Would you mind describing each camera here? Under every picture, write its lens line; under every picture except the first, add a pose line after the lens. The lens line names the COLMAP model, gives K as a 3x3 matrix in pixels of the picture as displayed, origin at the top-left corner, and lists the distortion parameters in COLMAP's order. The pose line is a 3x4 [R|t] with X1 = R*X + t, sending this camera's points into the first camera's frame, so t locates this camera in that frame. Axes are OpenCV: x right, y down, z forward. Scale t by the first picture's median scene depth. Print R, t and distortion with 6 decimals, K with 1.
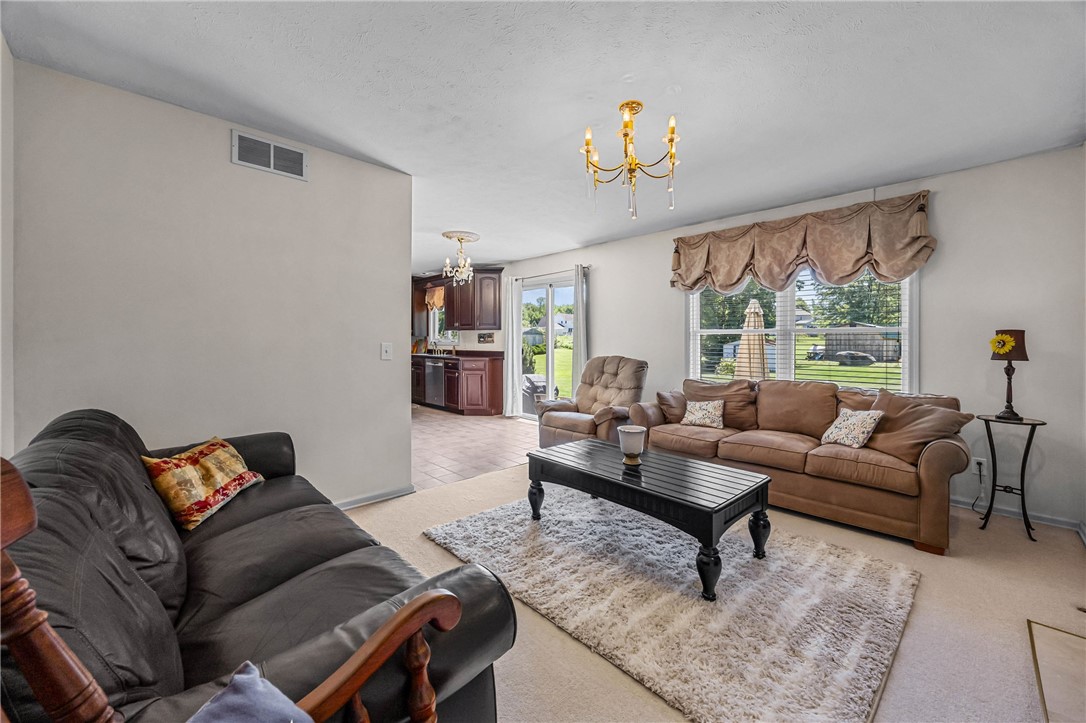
lens RADIAL K [[417.4, 0, 543.0], [0, 417.4, 361.5], [0, 0, 1]] dist [-0.000328, -0.000047]
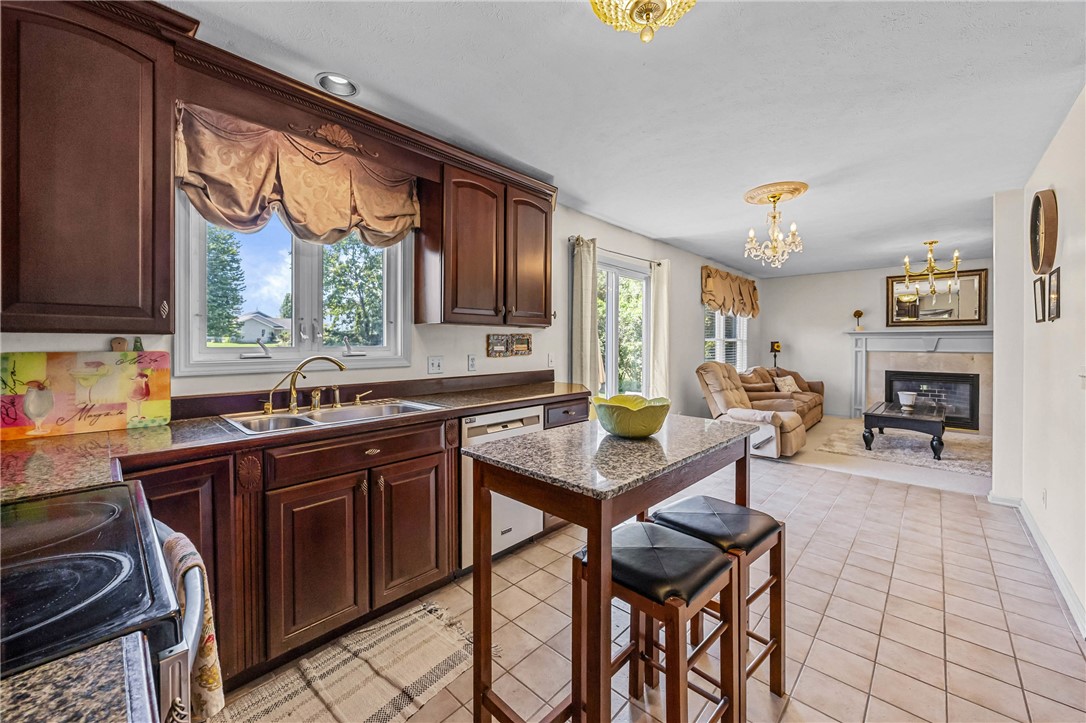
lens RADIAL K [[421.0, 0, 541.7], [0, 421.0, 347.9], [0, 0, 1]] dist [-0.001671, -0.000280]
pose [[-0.050950, -0.026419, 0.998352, -0.589559], [0.038656, 0.998849, 0.028405, -0.064028], [-0.997953, 0.040040, -0.049870, 0.986320]]
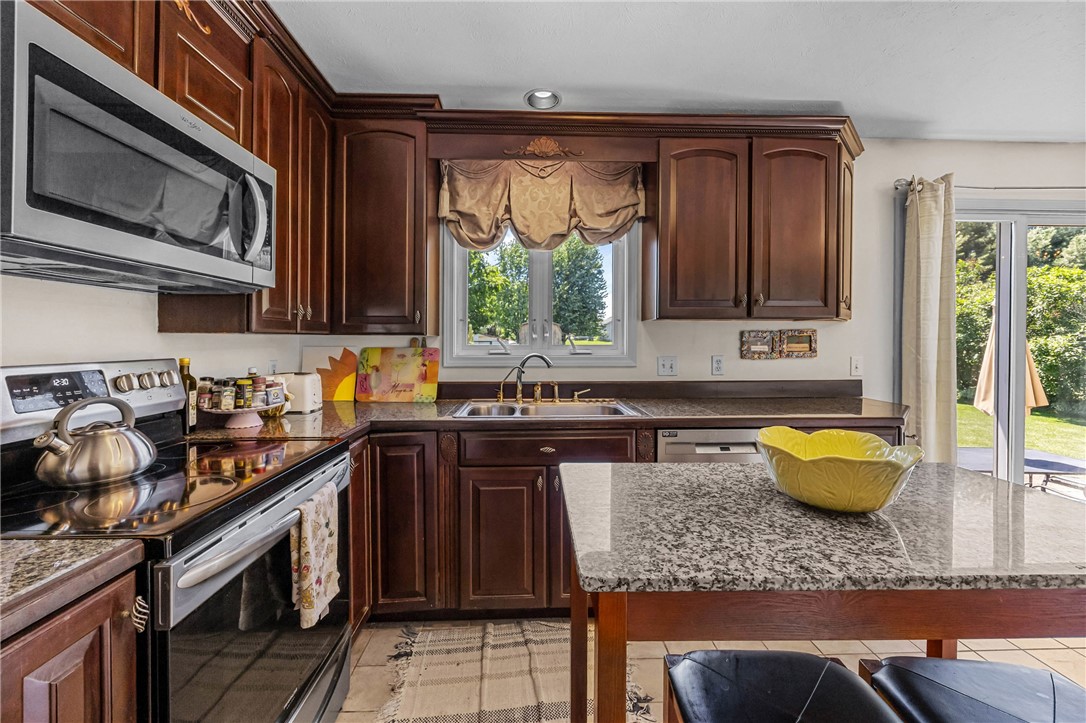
lens RADIAL K [[420.9, 0, 547.2], [0, 420.9, 345.4], [0, 0, 1]] dist [-0.001491, -0.000243]
pose [[0.672926, -0.020728, 0.739419, -0.520735], [0.039546, 0.999186, -0.007980, -0.059310], [-0.738652, 0.034611, 0.673198, 0.904639]]
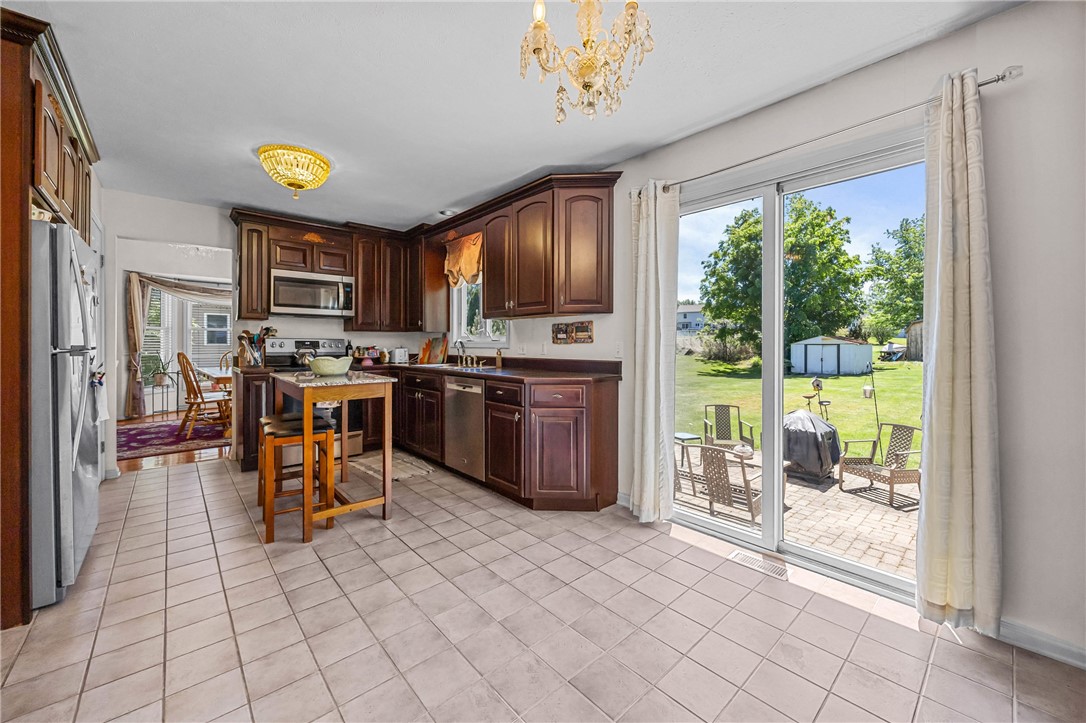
lens RADIAL K [[420.9, 0, 547.2], [0, 420.9, 345.4], [0, 0, 1]] dist [-0.001491, -0.000243]
pose [[0.999460, -0.008383, -0.031760, -0.149058], [0.007096, 0.999157, -0.040424, -0.022440], [0.032072, 0.040177, 0.998678, 0.523223]]
